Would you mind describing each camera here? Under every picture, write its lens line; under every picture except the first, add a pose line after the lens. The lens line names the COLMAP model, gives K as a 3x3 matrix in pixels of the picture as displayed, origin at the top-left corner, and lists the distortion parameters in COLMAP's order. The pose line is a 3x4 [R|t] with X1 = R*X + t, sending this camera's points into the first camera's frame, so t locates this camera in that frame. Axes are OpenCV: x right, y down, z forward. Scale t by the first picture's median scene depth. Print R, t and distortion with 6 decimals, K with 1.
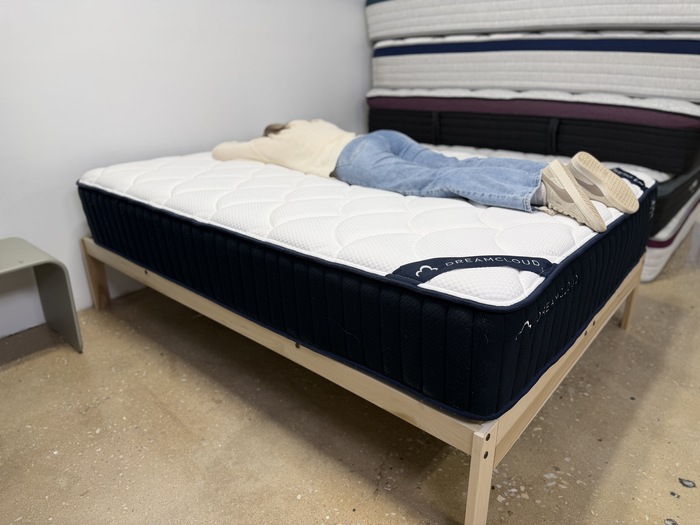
lens RADIAL K [[493.6, 0, 355.1], [0, 493.6, 258.7], [0, 0, 1]] dist [0.037624, -0.022131]
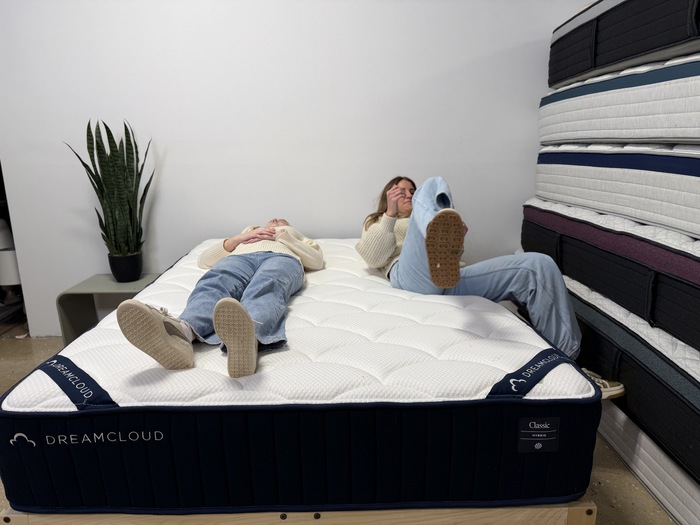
lens RADIAL K [[493.6, 0, 358.8], [0, 493.6, 274.8], [0, 0, 1]] dist [0.037624, -0.022131]
pose [[0.672797, 0.205785, -0.710631, 0.609722], [-0.283681, 0.958876, 0.009094, -0.170077], [0.683279, 0.195474, 0.703506, 0.261033]]
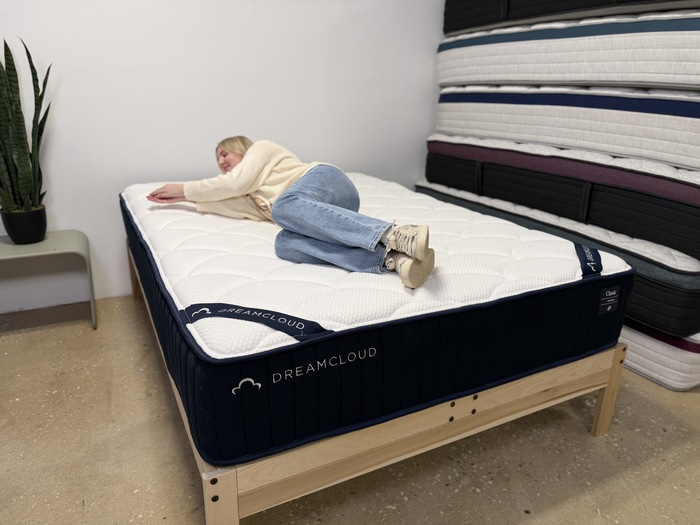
lens RADIAL K [[493.6, 0, 350.2], [0, 493.6, 260.5], [0, 0, 1]] dist [0.037624, -0.022131]
pose [[0.925059, 0.159384, -0.344764, 0.335751], [-0.176739, 0.984069, -0.019287, -0.052139], [0.336197, 0.078775, 0.938491, 0.032630]]
